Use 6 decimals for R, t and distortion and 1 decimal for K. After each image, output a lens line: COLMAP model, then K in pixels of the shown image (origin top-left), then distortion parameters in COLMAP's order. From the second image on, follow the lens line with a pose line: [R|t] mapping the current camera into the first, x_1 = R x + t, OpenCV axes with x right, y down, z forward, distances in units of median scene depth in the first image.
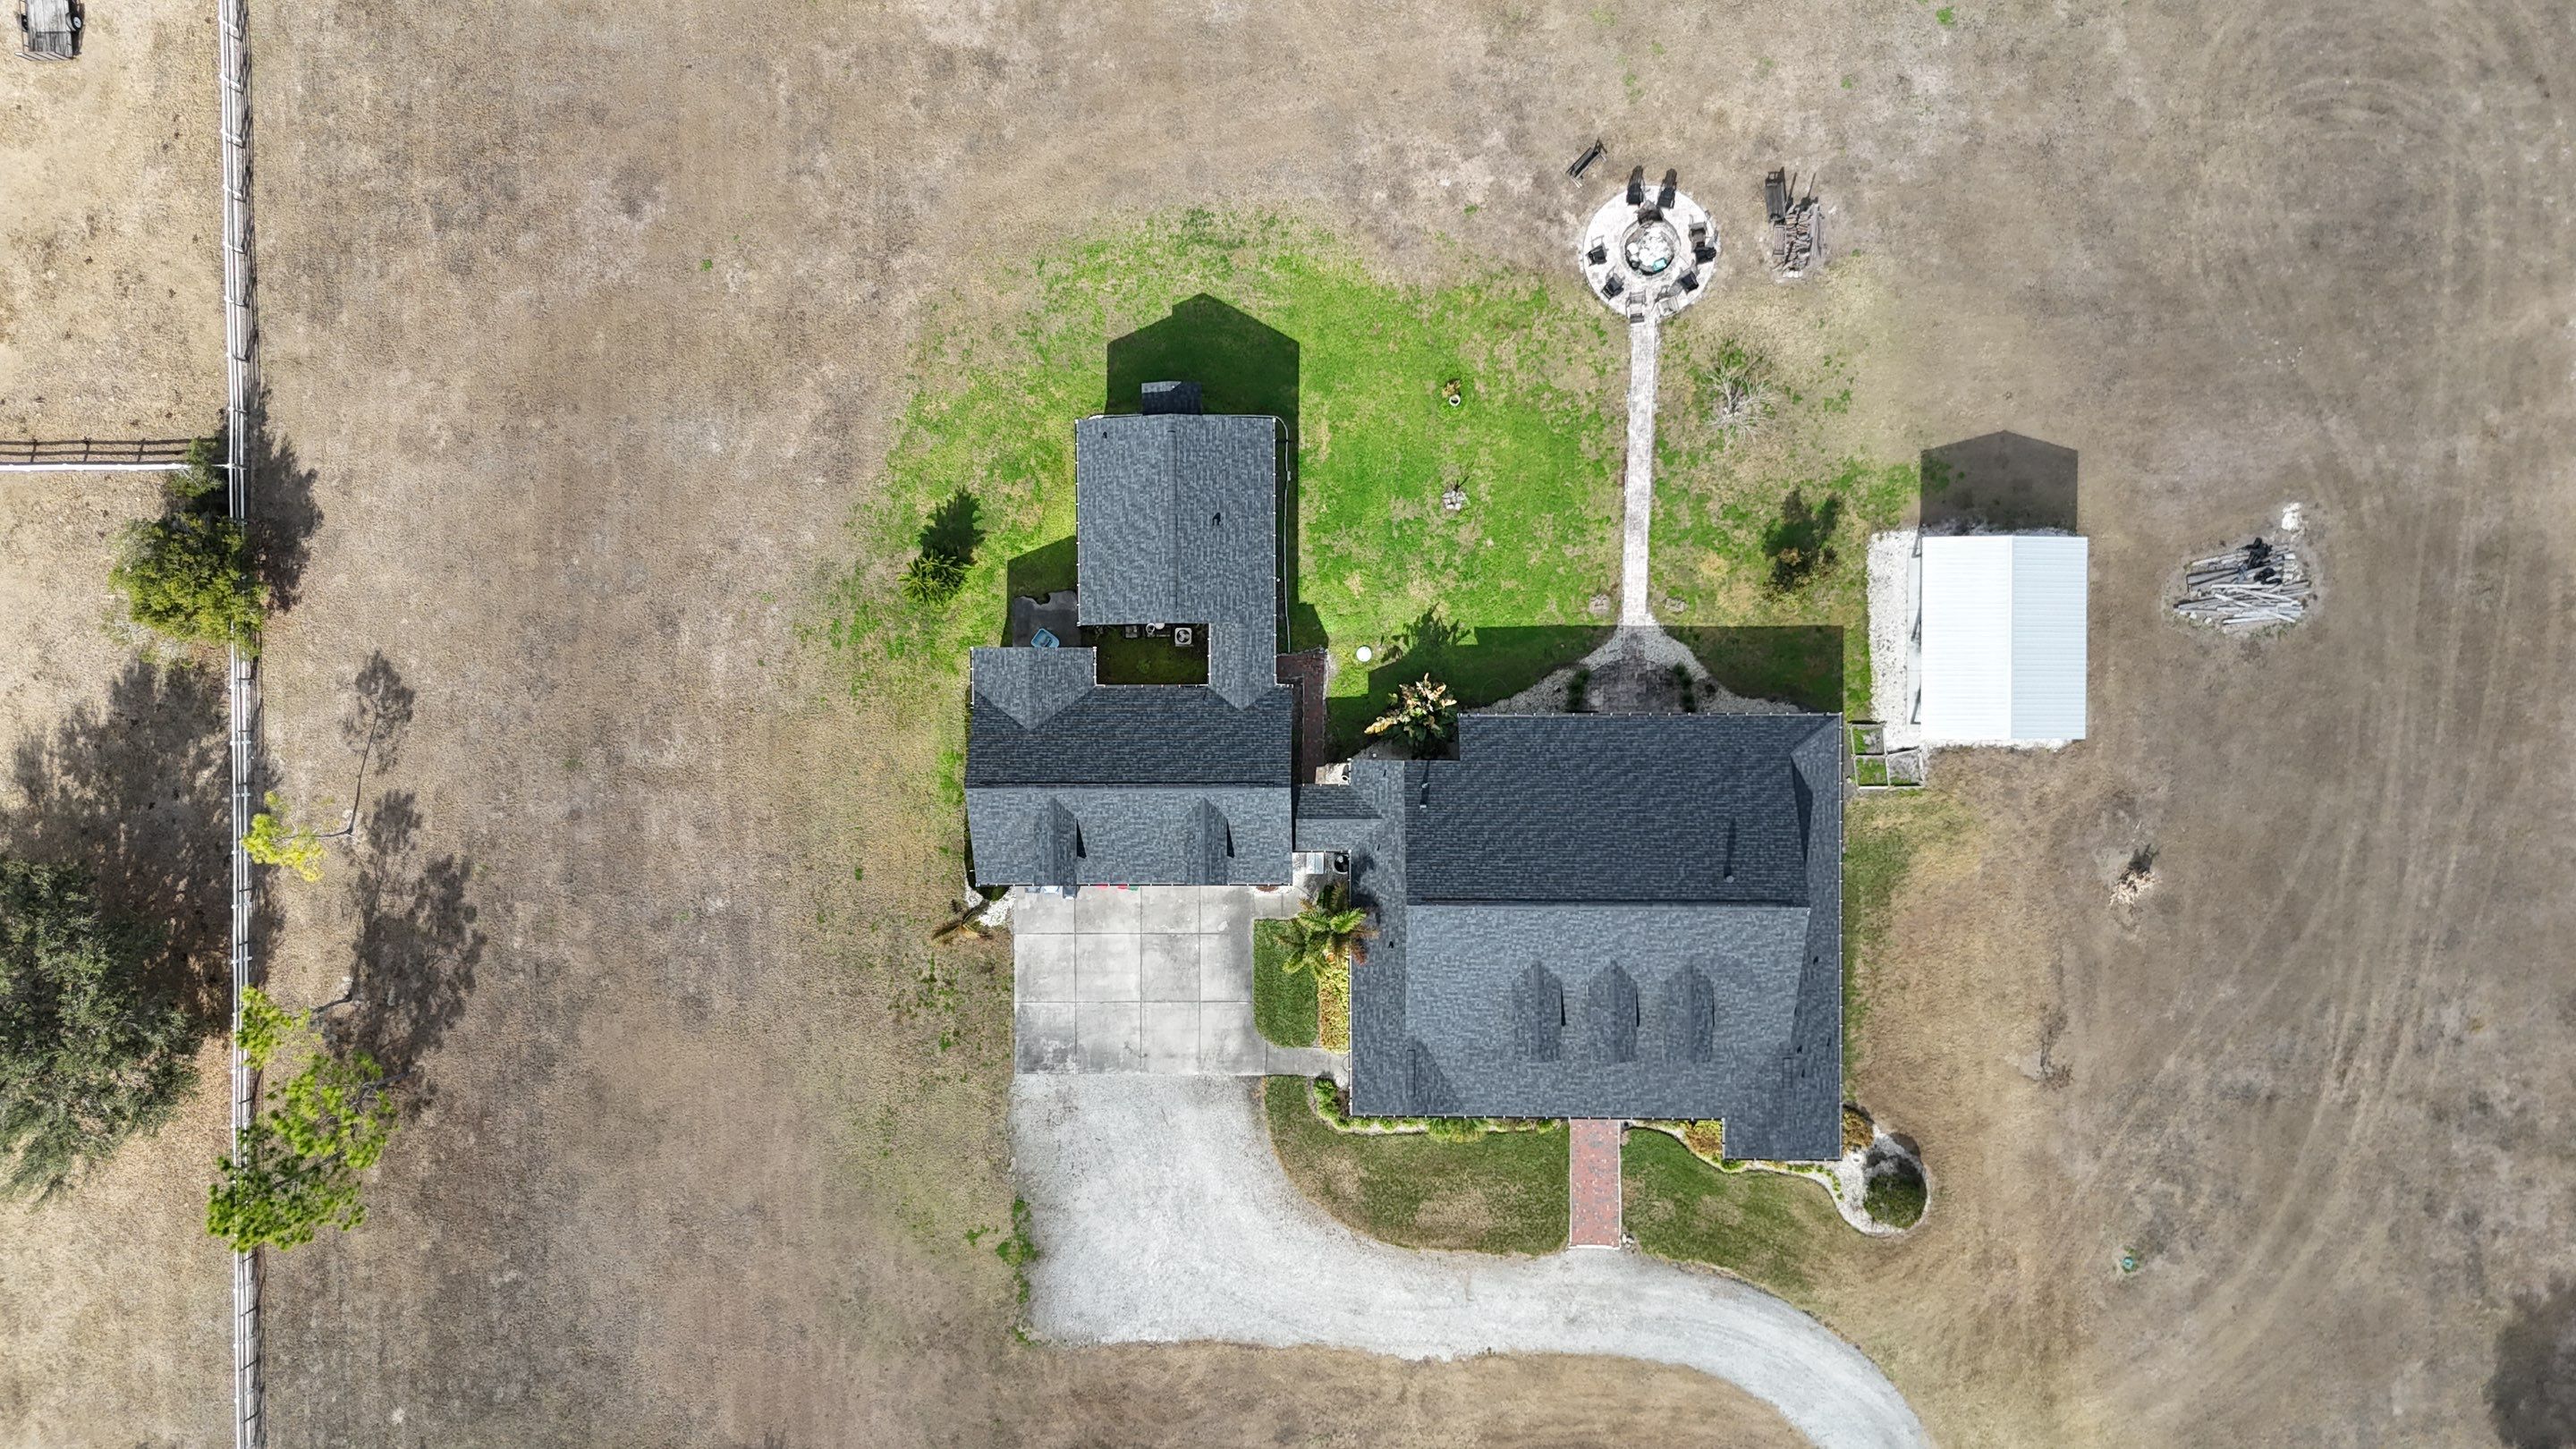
lens RADIAL K [[1898.4, 0, 1286.6], [0, 1898.4, 724.9], [0, 0, 1]] dist [0.070326, -0.067680]
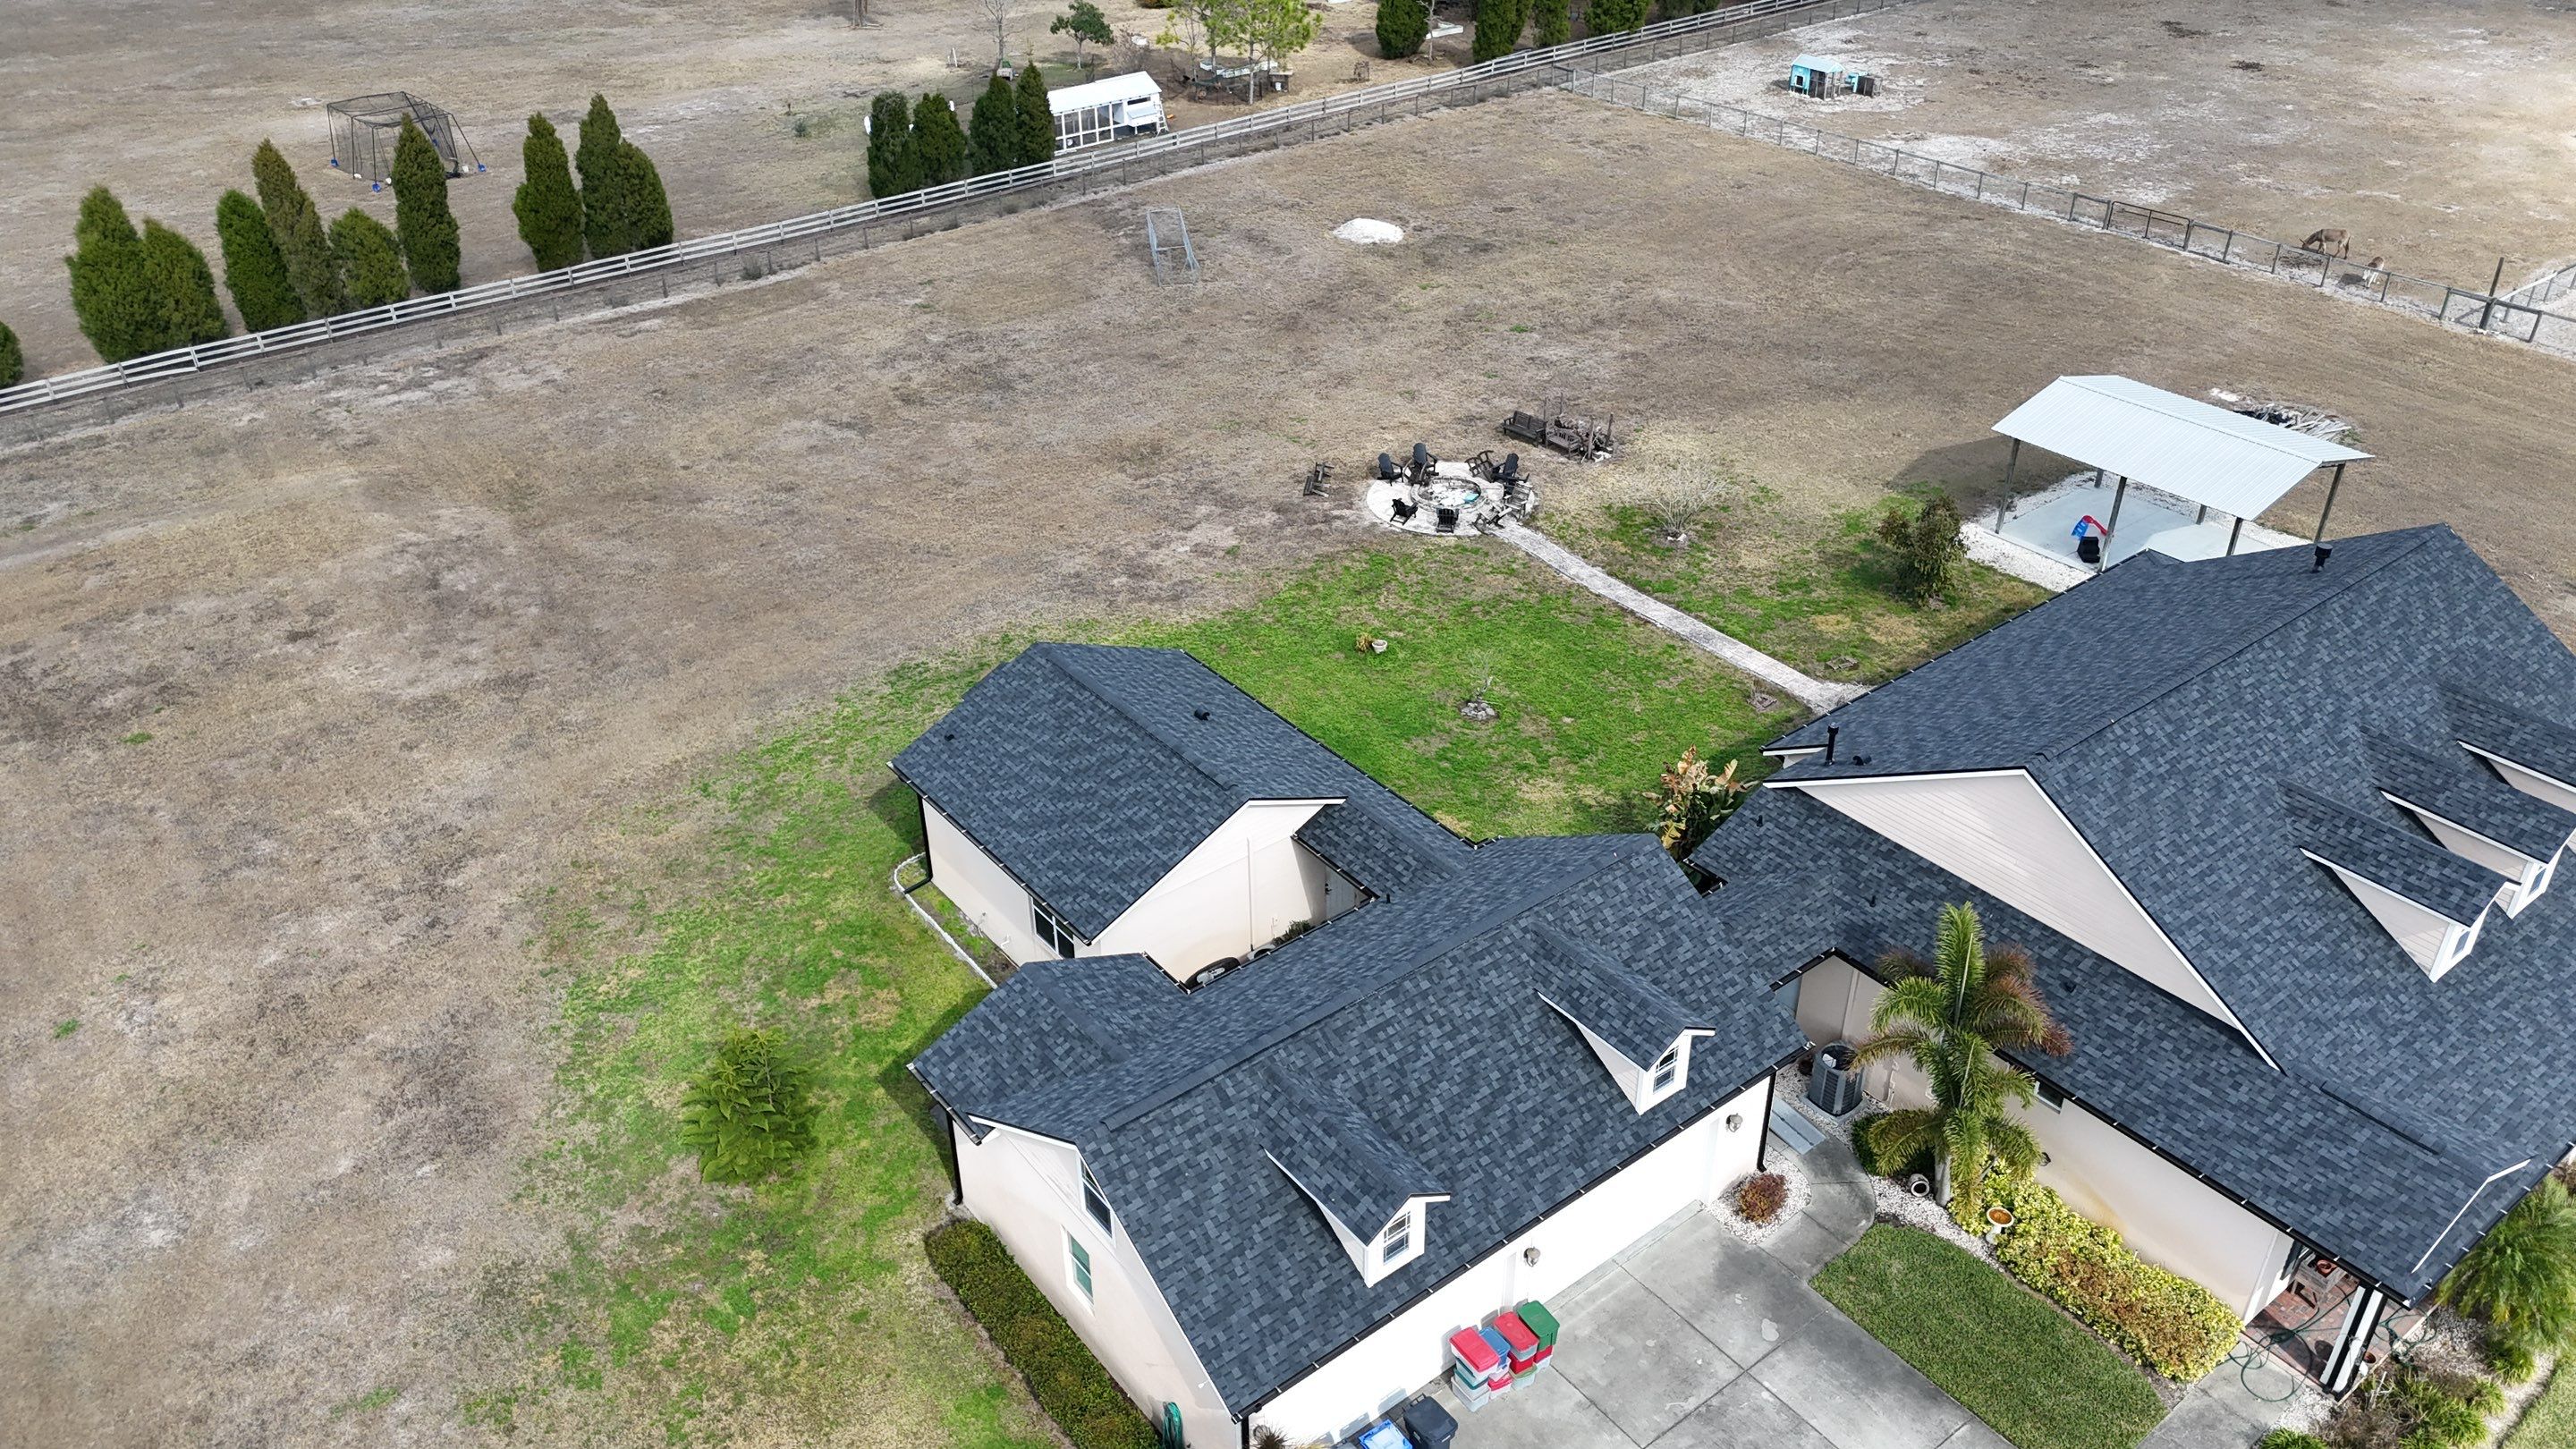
lens RADIAL K [[1898.4, 0, 1284.1], [0, 1898.4, 709.5], [0, 0, 1]] dist [0.070326, -0.067680]
pose [[0.794002, -0.303155, 0.526932, -0.295747], [0.607915, 0.396148, -0.688118, 0.275962], [-0.000137, 0.866697, 0.498835, 0.684207]]
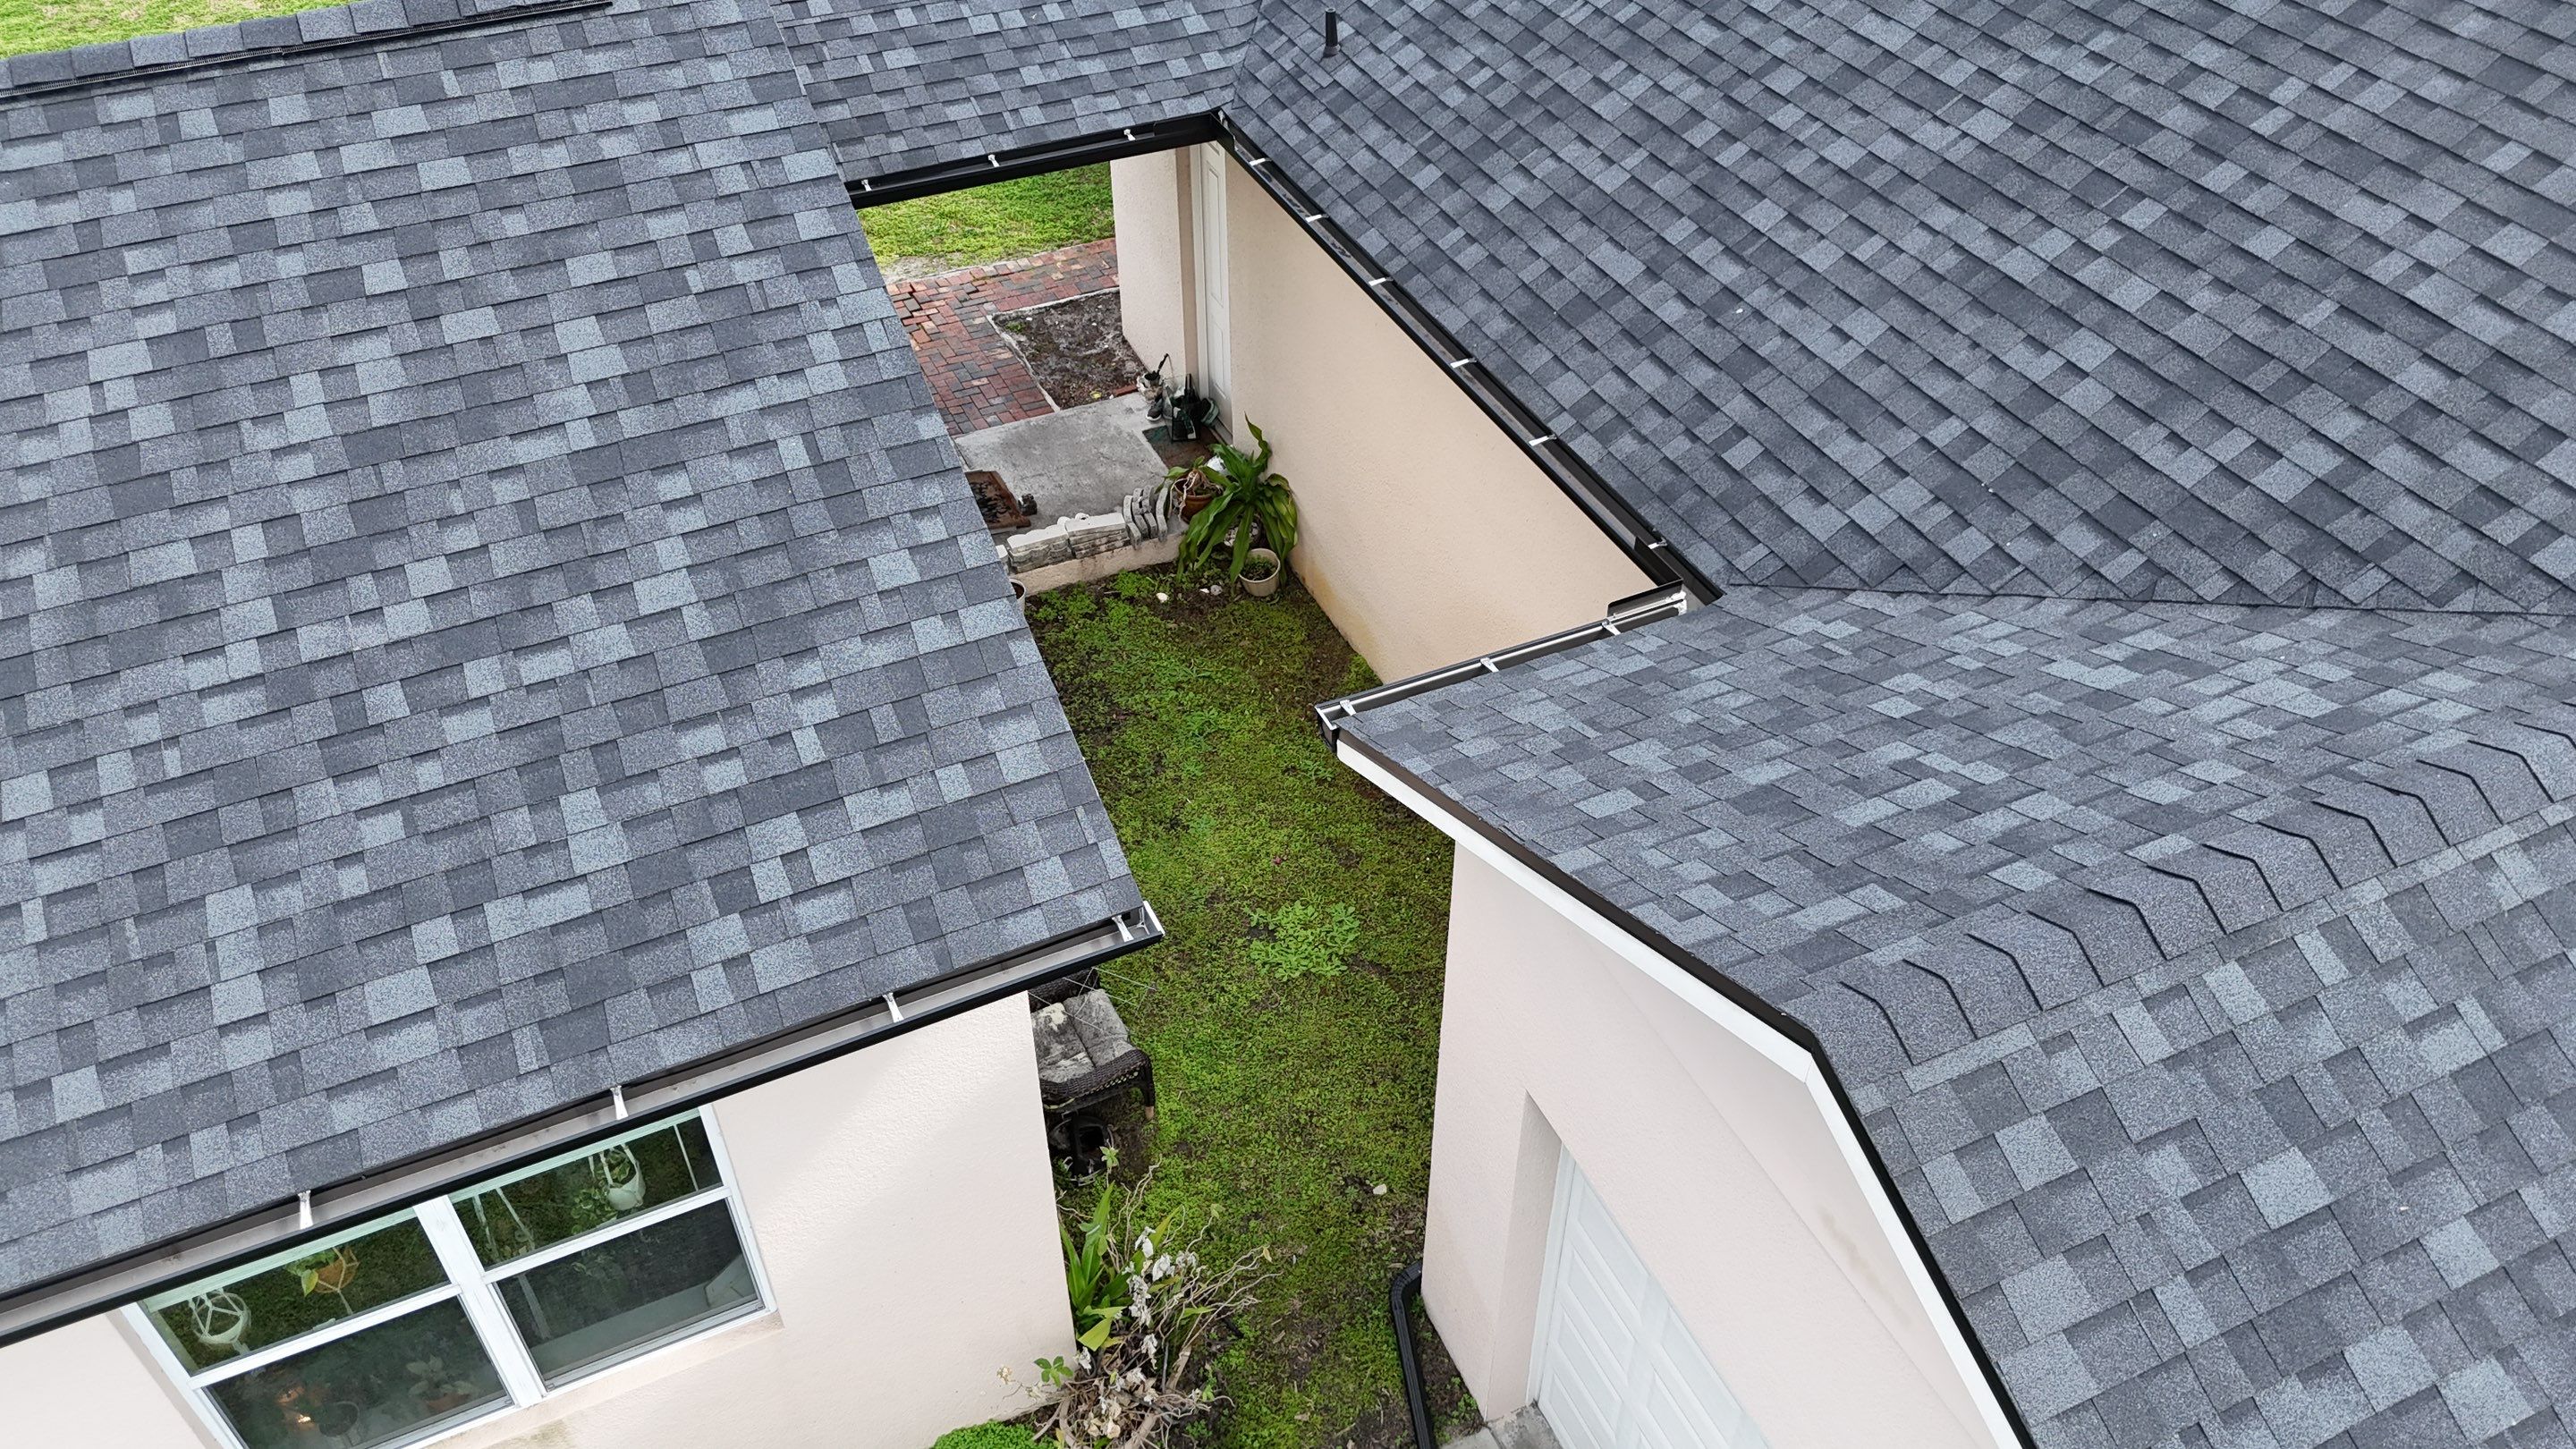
lens RADIAL K [[1898.4, 0, 1276.4], [0, 1898.4, 727.1], [0, 0, 1]] dist [0.070326, -0.067680]
pose [[-0.413122, -0.577145, 0.704438, -0.156184], [0.910078, -0.289675, 0.296390, -0.066580], [0.032998, 0.763539, 0.644918, 0.912176]]
